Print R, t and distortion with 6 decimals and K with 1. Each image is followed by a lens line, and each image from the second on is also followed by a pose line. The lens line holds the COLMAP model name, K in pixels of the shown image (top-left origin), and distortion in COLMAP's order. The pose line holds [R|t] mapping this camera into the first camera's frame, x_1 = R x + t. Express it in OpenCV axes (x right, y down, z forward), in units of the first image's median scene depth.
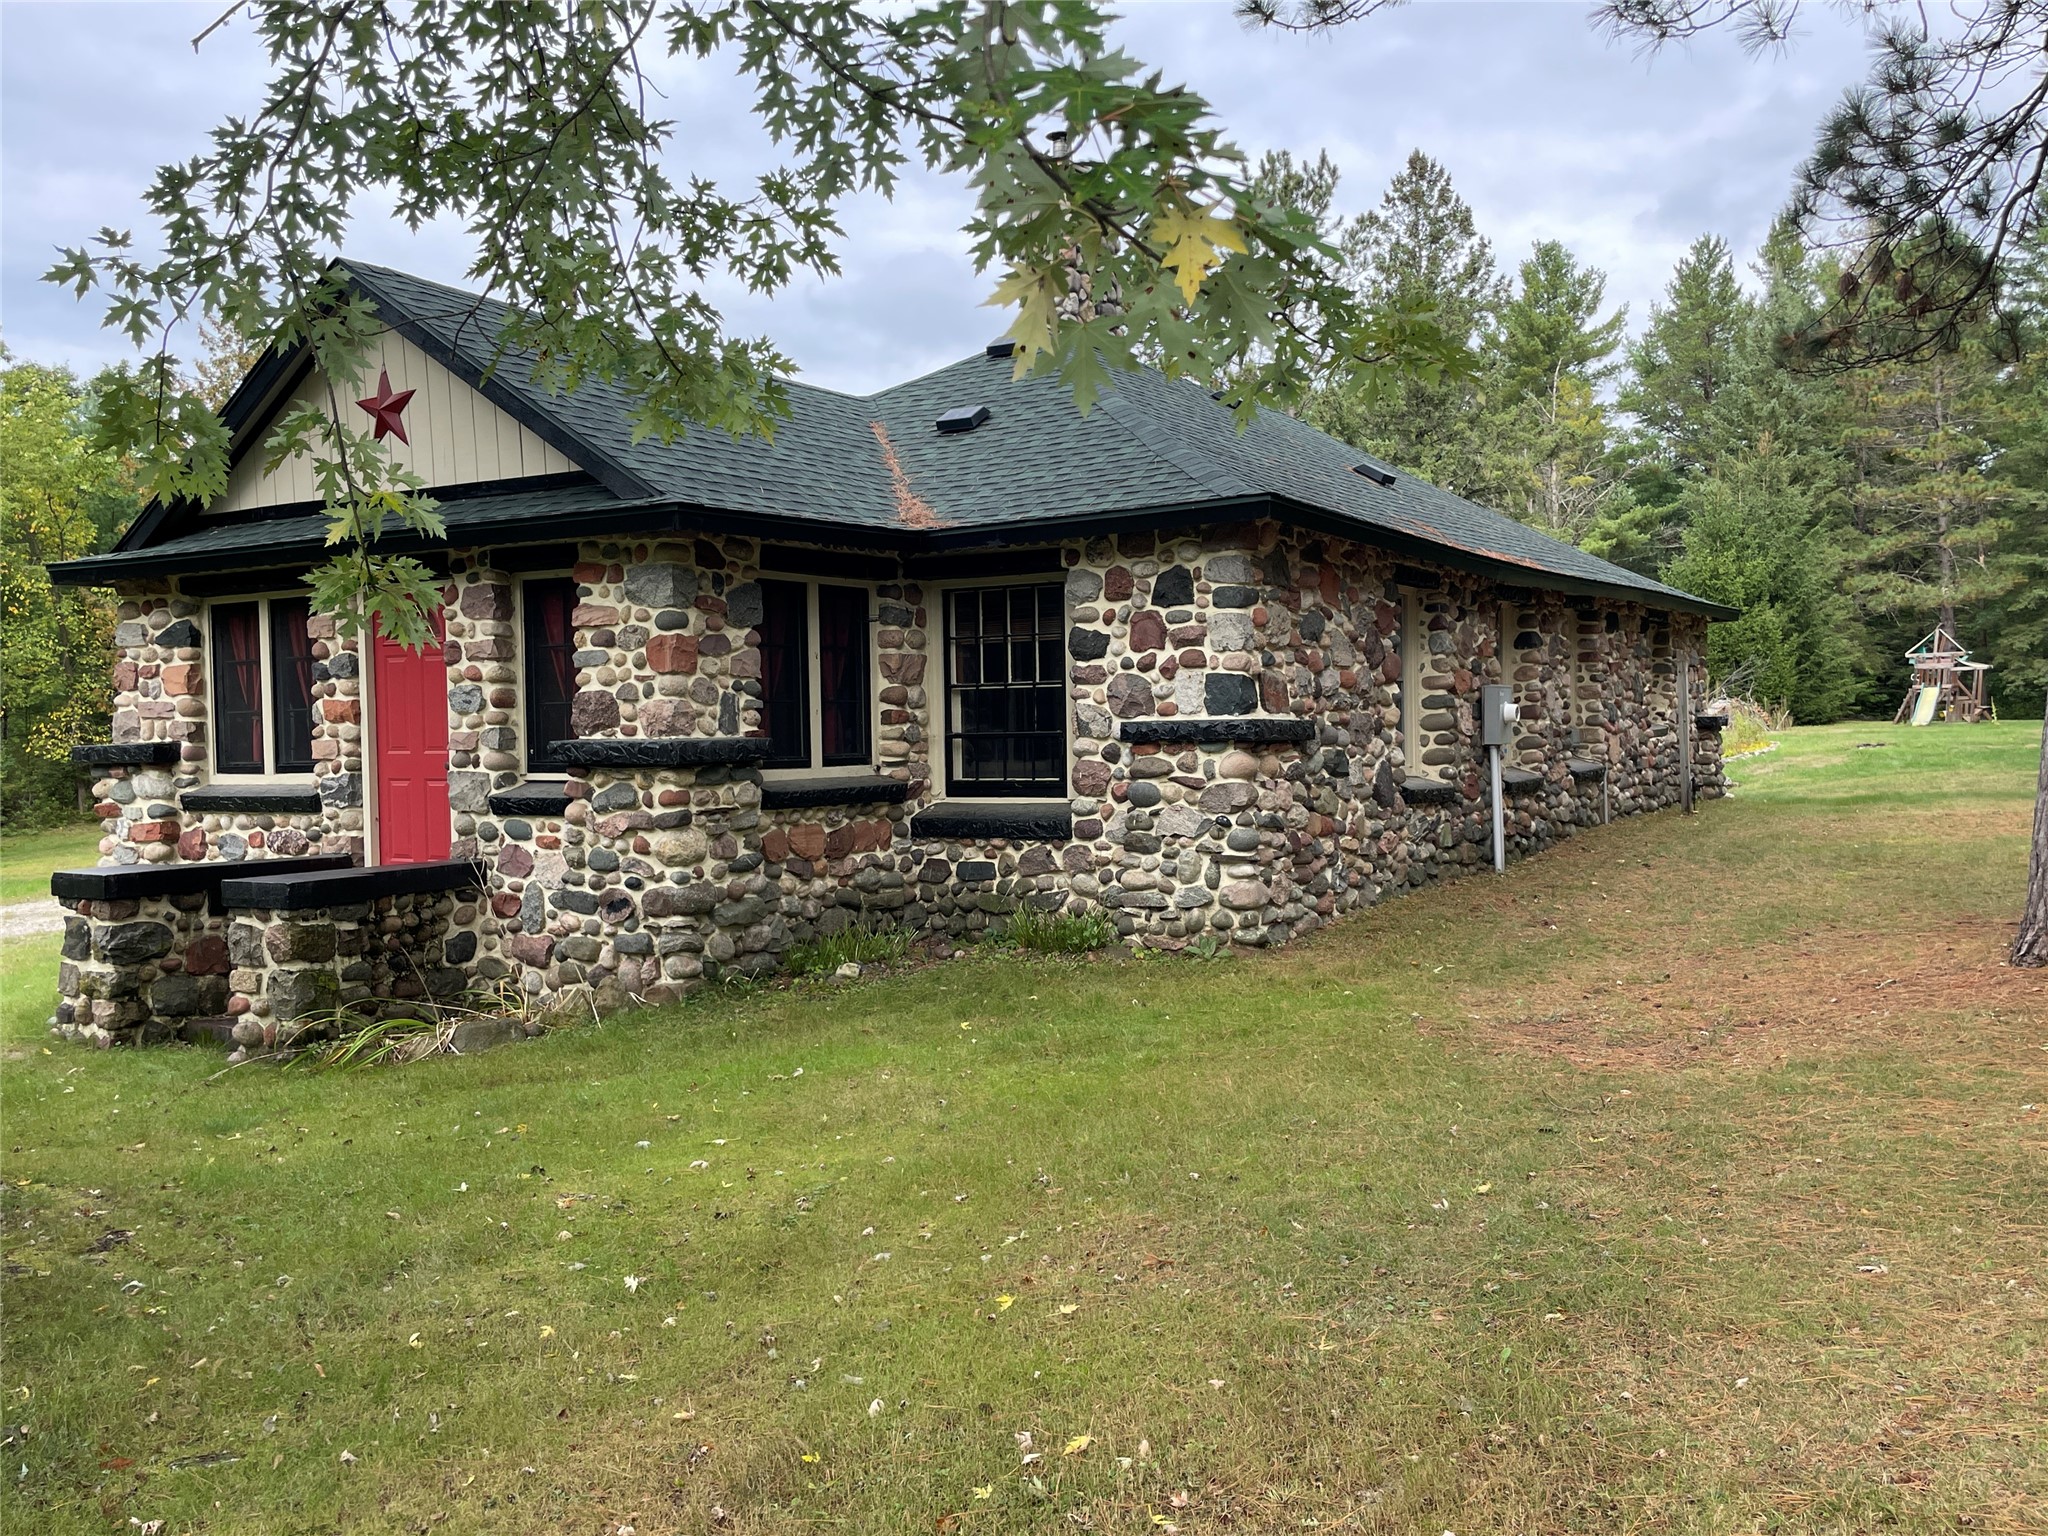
lens RADIAL K [[1765.1, 0, 1034.8], [0, 1765.1, 783.7], [0, 0, 1]] dist [0.110913, -0.176683]
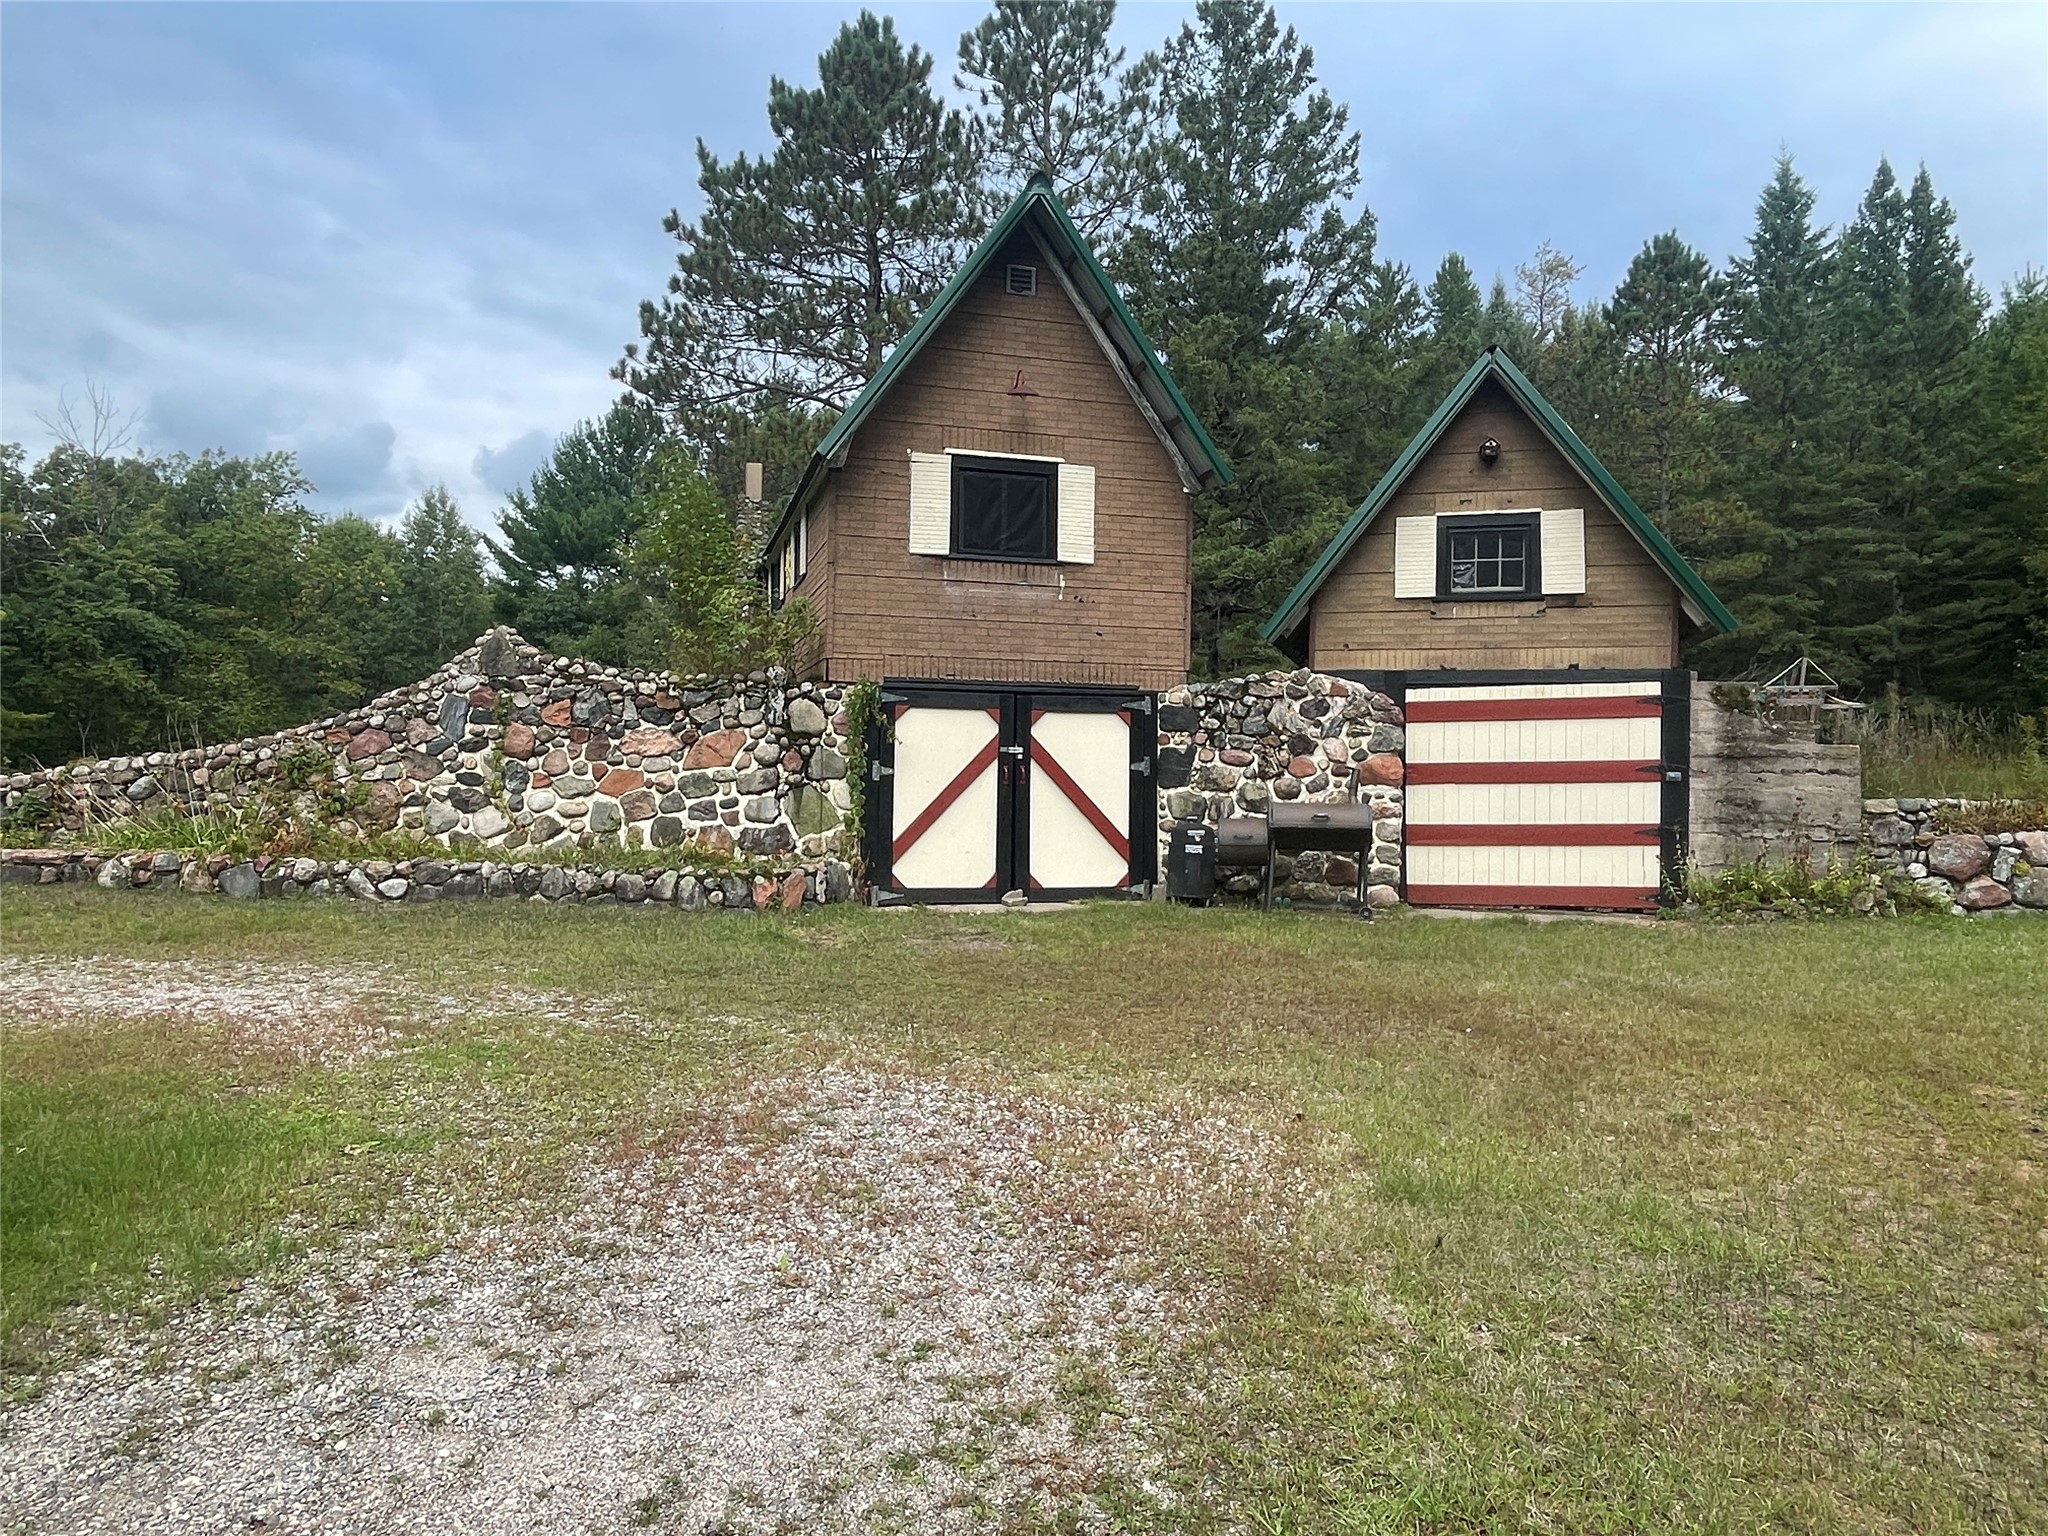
lens RADIAL K [[1333.1, 0, 1018.2], [0, 1333.1, 758.2], [0, 0, 1]] dist [0.013274, -0.029612]
pose [[0.956732, 0.036801, 0.288635, -0.076095], [-0.025702, 0.998781, -0.042152, -0.020046], [-0.289834, 0.032910, 0.956511, 2.354785]]
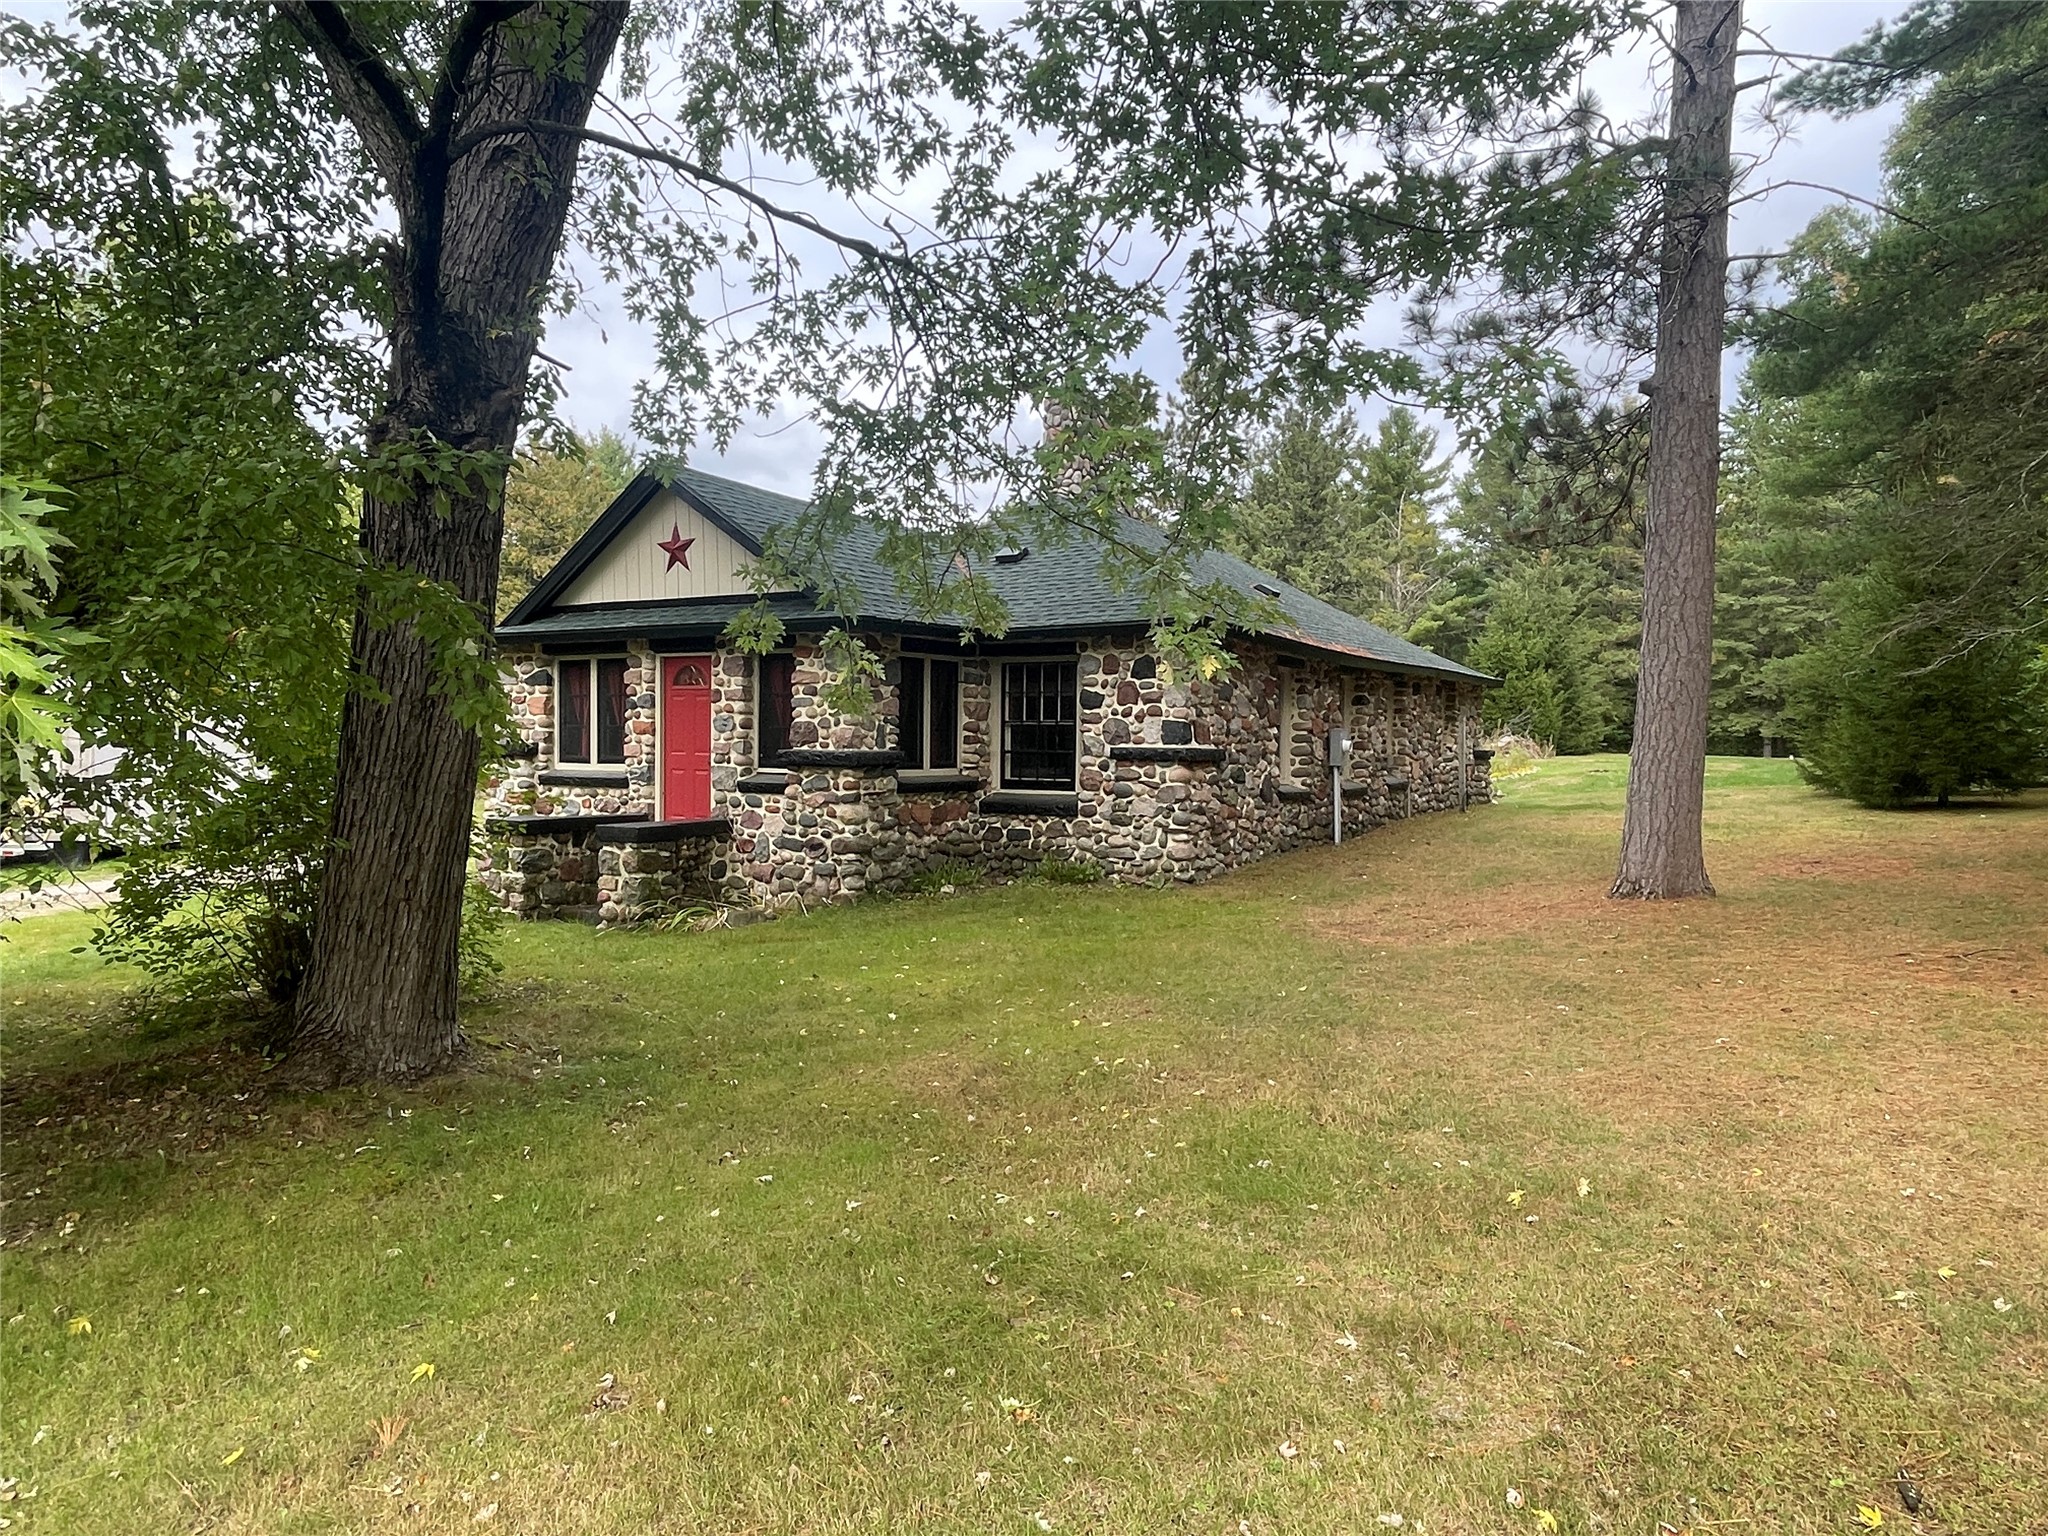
lens RADIAL K [[1320.1, 0, 1023.6], [0, 1320.1, 777.3], [0, 0, 1]] dist [0.034680, -0.064947]
pose [[0.999603, 0.027444, 0.006441, -0.039760], [-0.027423, 0.999619, -0.003277, 0.000074], [-0.006528, 0.003100, 0.999974, -0.244950]]
